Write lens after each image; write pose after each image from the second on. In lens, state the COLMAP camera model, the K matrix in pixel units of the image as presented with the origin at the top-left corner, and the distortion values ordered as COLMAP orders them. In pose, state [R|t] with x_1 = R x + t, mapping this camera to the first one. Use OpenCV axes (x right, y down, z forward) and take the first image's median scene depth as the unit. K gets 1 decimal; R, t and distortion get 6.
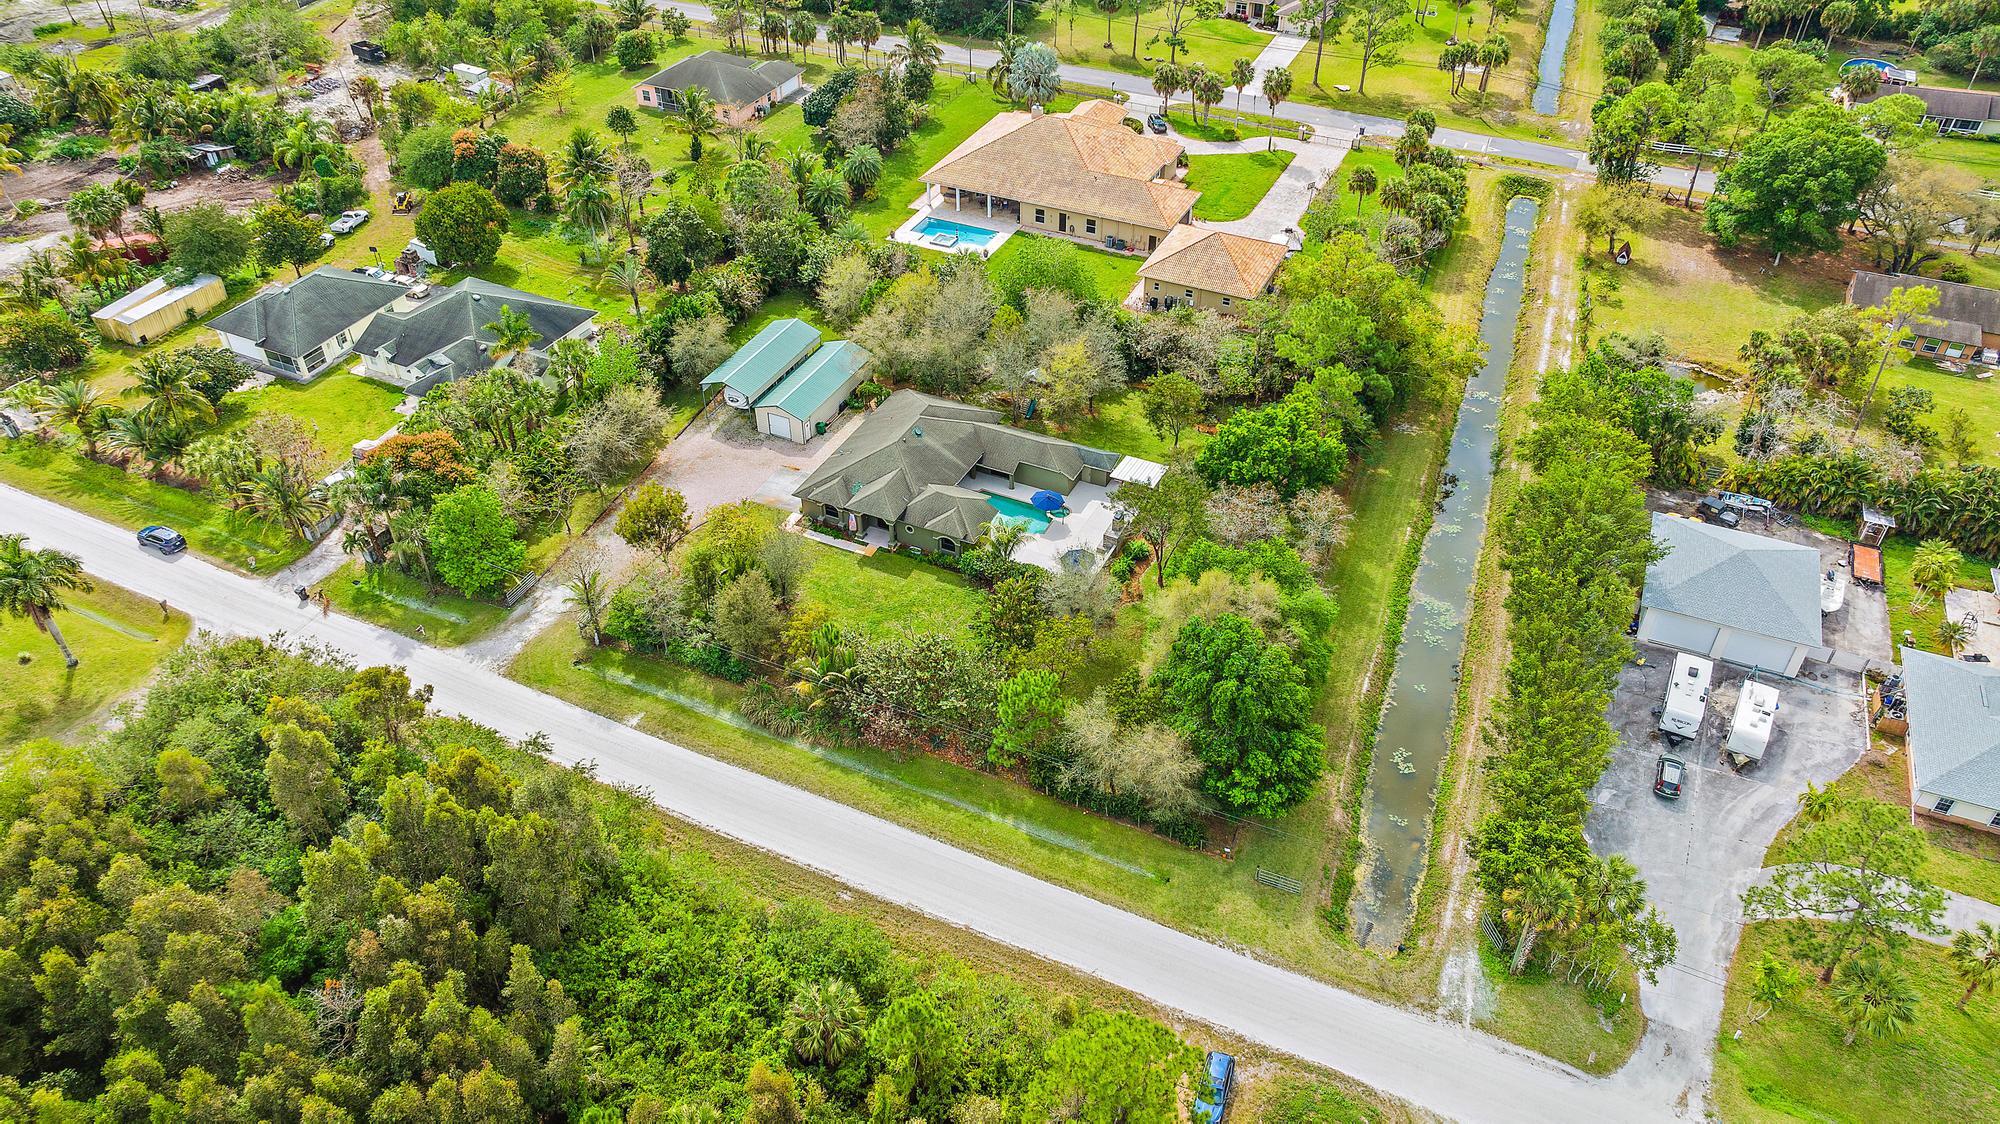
lens RADIAL K [[1399.8, 0, 1000.0], [0, 1399.8, 562.0], [0, 0, 1]] dist [-0.030846, 0.008908]
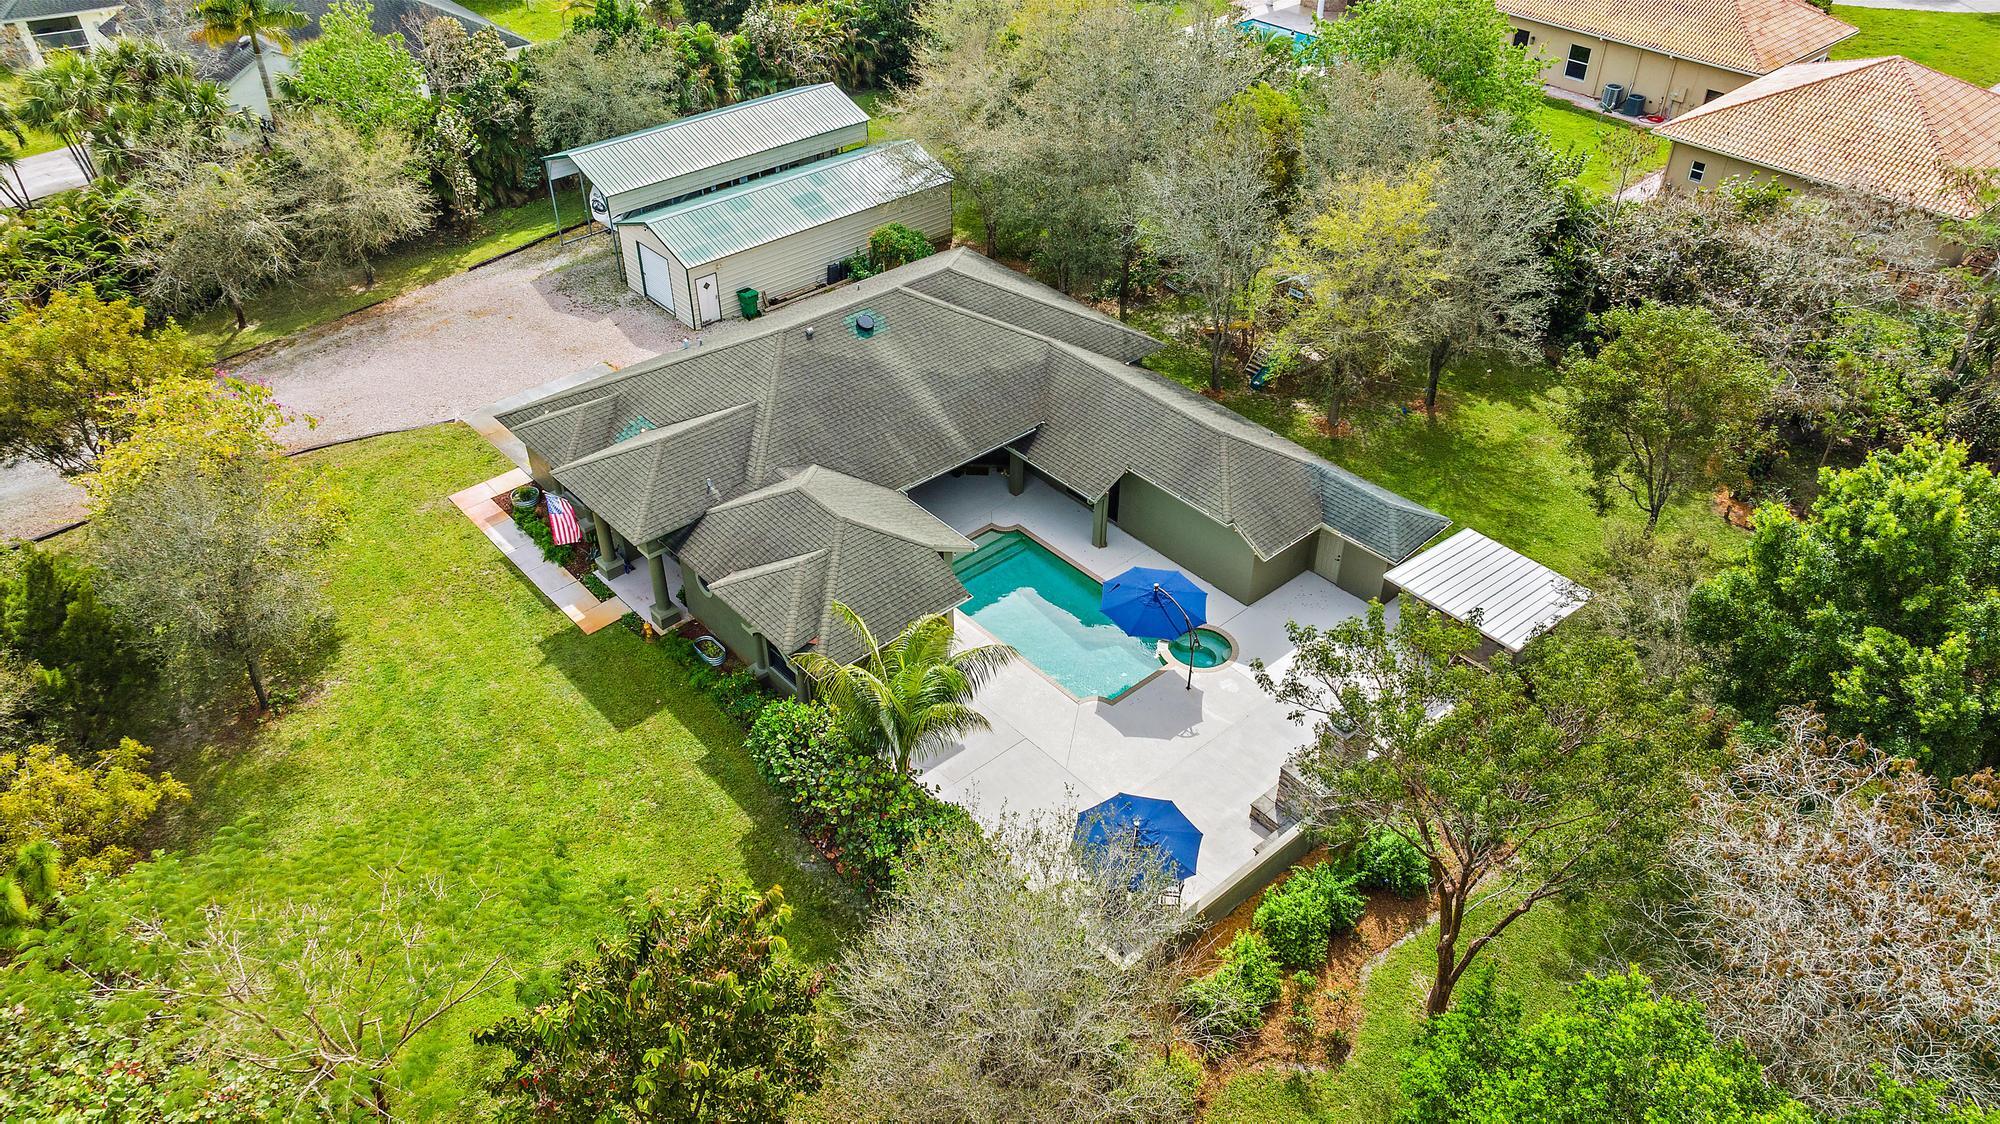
lens RADIAL K [[1399.8, 0, 1000.0], [0, 1399.8, 562.0], [0, 0, 1]] dist [-0.030846, 0.008908]
pose [[0.920110, 0.236007, -0.312568, 0.091344], [-0.246478, 0.969129, 0.006191, -0.043515], [0.304380, 0.071344, 0.949875, 0.653343]]
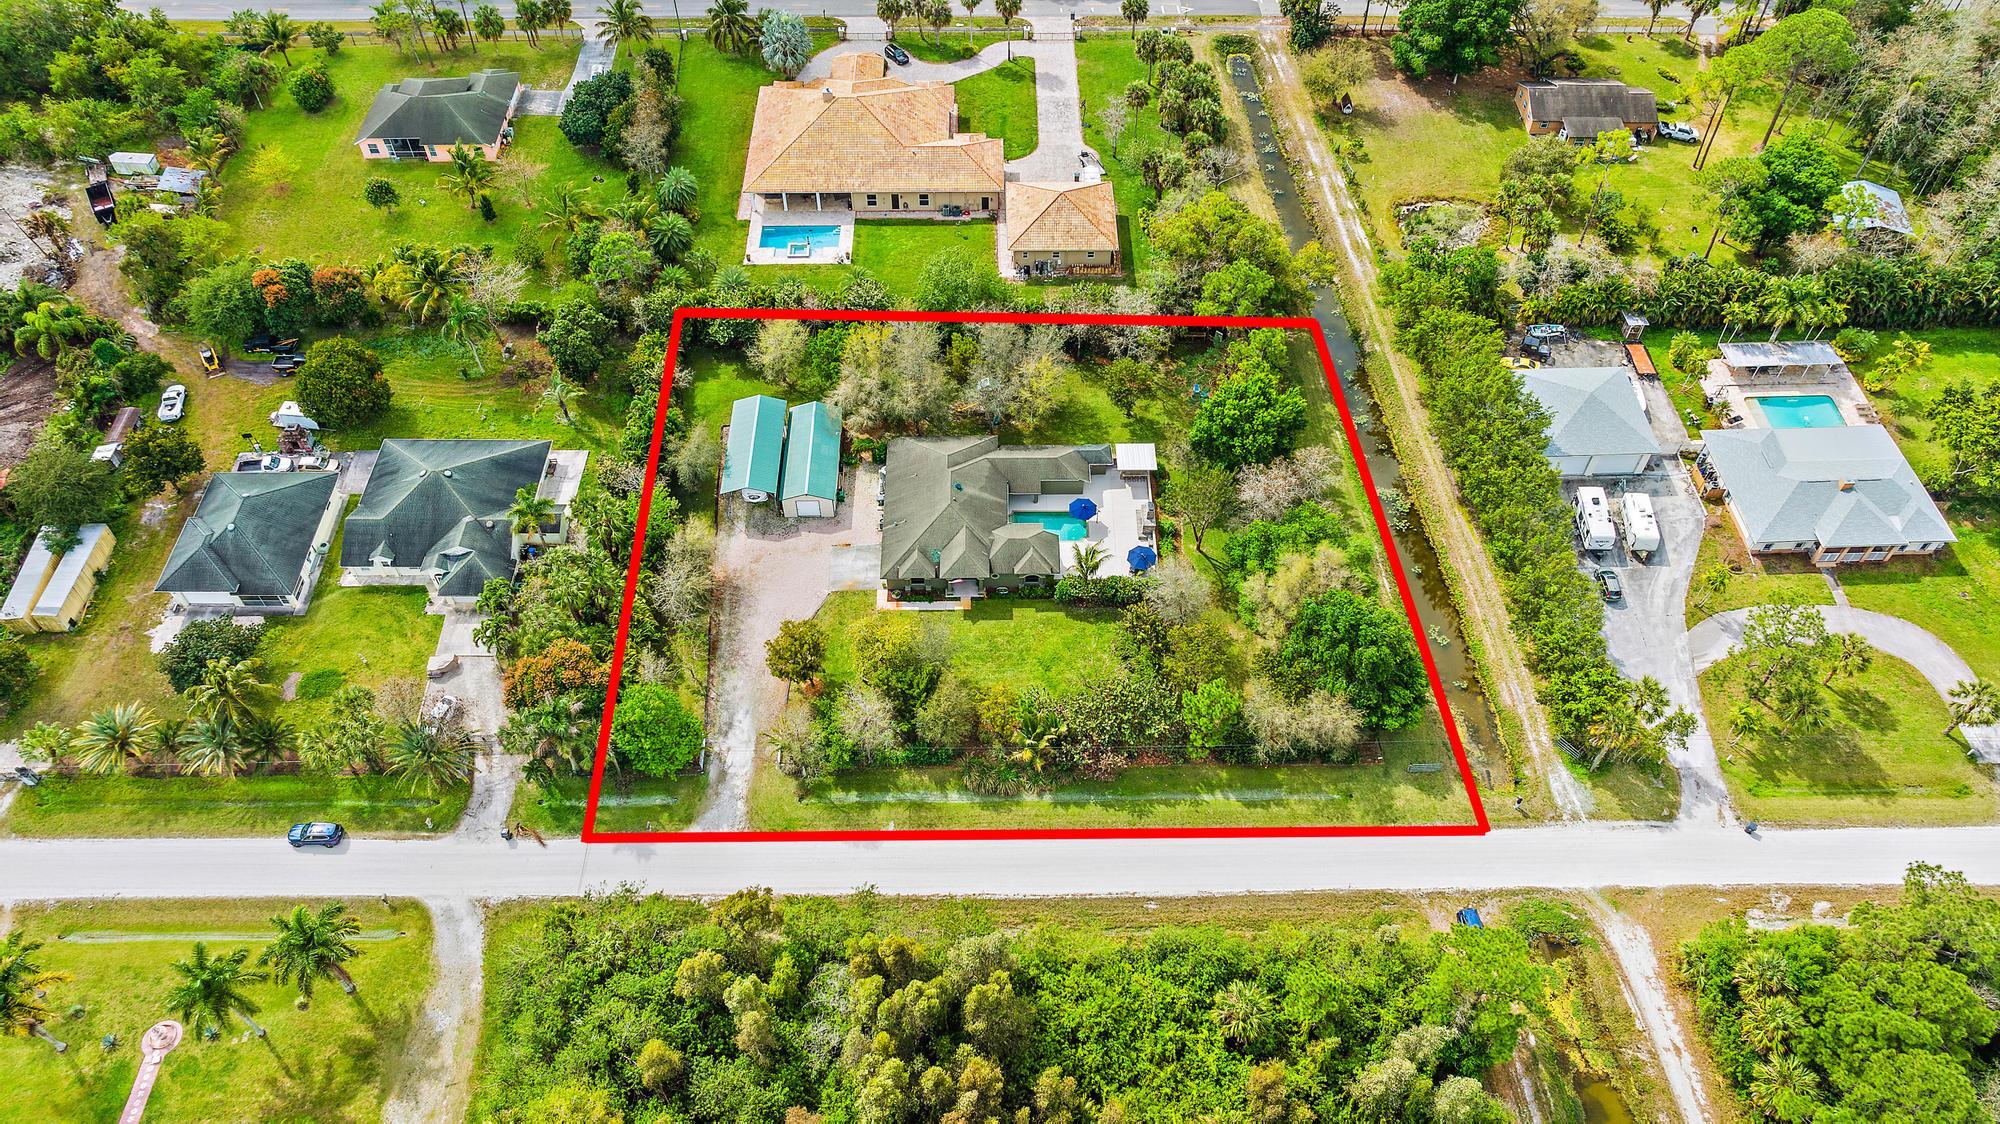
lens RADIAL K [[1399.8, 0, 1000.0], [0, 1399.8, 562.0], [0, 0, 1]] dist [-0.030846, 0.008908]
pose [[0.899568, -0.337944, 0.276716, -0.346826], [0.273553, 0.929801, 0.246249, -0.292570], [-0.340509, -0.145821, 0.928865, -0.070304]]
